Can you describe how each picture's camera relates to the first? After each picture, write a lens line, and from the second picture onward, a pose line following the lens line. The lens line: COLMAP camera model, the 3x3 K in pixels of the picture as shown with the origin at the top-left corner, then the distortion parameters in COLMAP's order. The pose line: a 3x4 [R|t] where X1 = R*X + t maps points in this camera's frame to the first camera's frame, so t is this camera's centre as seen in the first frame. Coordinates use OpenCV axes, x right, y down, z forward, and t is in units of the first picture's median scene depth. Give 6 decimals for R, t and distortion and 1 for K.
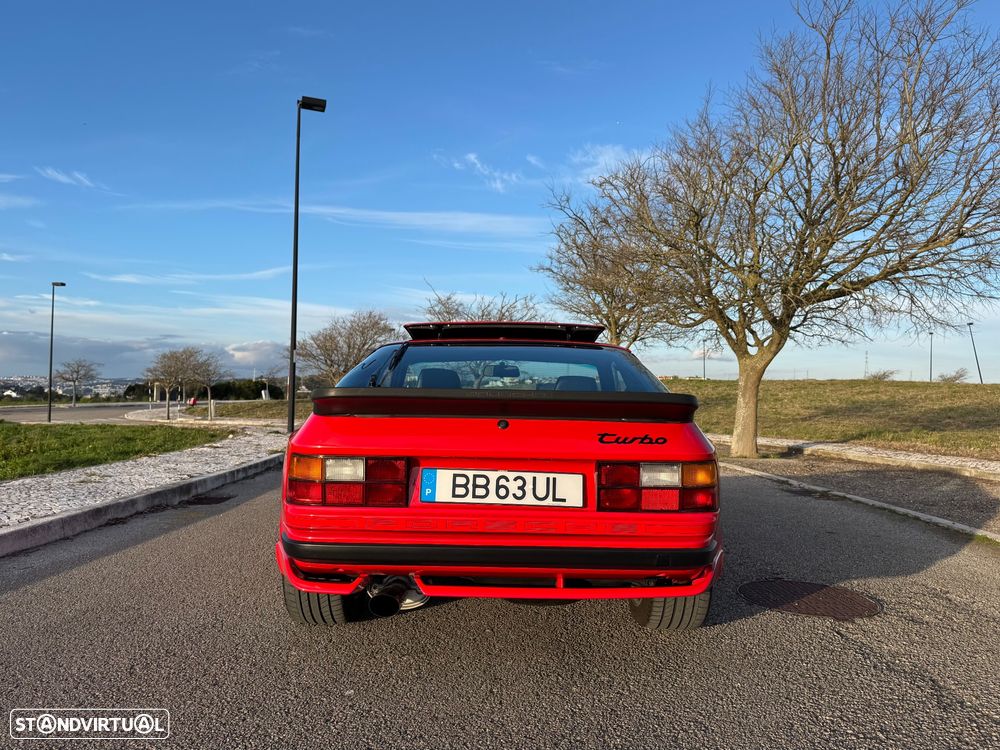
lens RADIAL K [[700.7, 0, 500.0], [0, 700.7, 375.0], [0, 0, 1]] dist [0.044571, -0.052026]
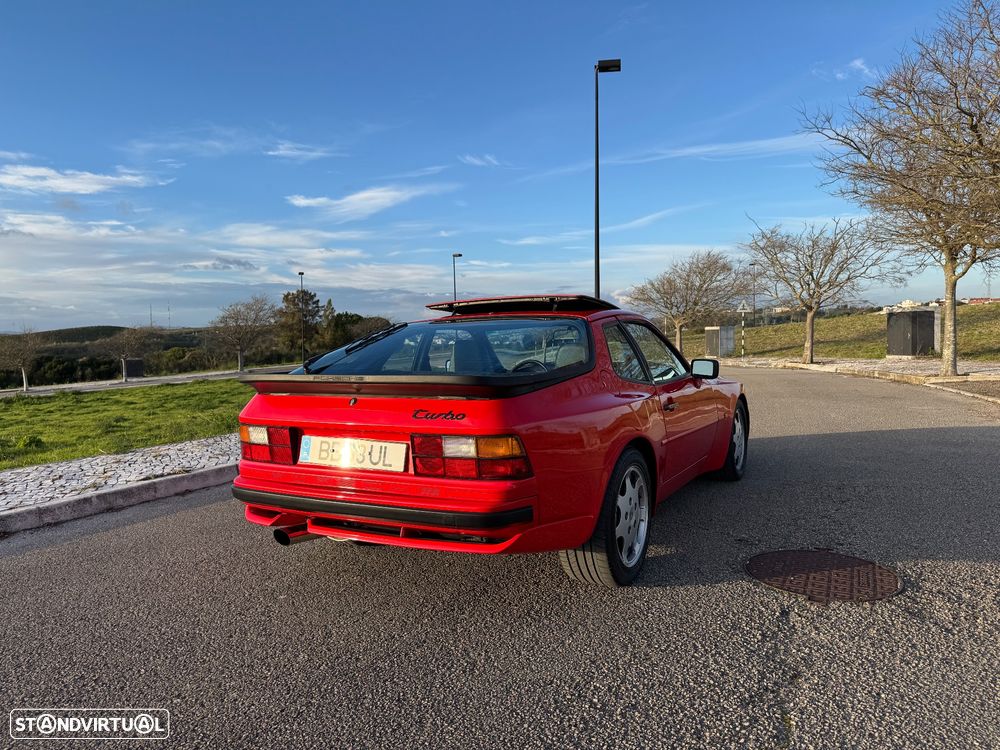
lens RADIAL K [[666.2, 0, 517.3], [0, 666.2, 373.5], [0, 0, 1]] dist [0.027694, -0.034416]
pose [[0.883509, -0.016528, -0.468122, 0.806600], [0.056818, 0.995779, 0.072078, -0.045128], [0.464955, -0.090279, 0.880719, 0.121136]]
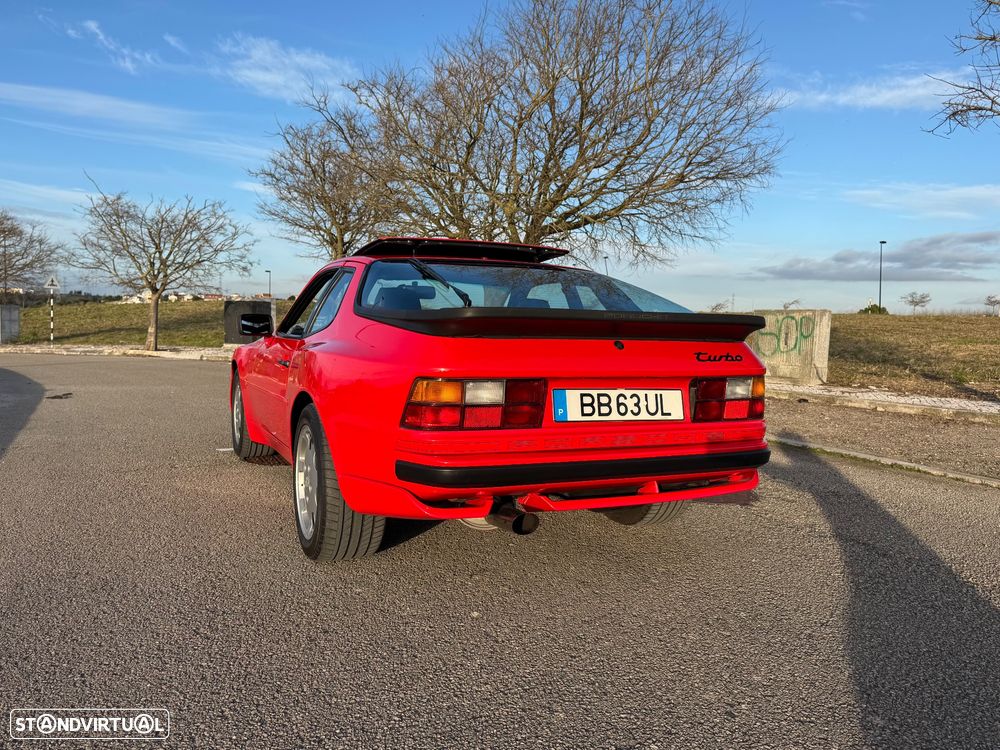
lens RADIAL K [[712.7, 0, 500.0], [0, 712.7, 375.0], [0, 0, 1]] dist [0.063558, -0.066336]
pose [[0.913844, -0.023508, 0.405385, -0.594213], [-0.021186, 0.994203, 0.105411, 0.006814], [-0.405513, -0.104918, 0.908048, 0.106394]]
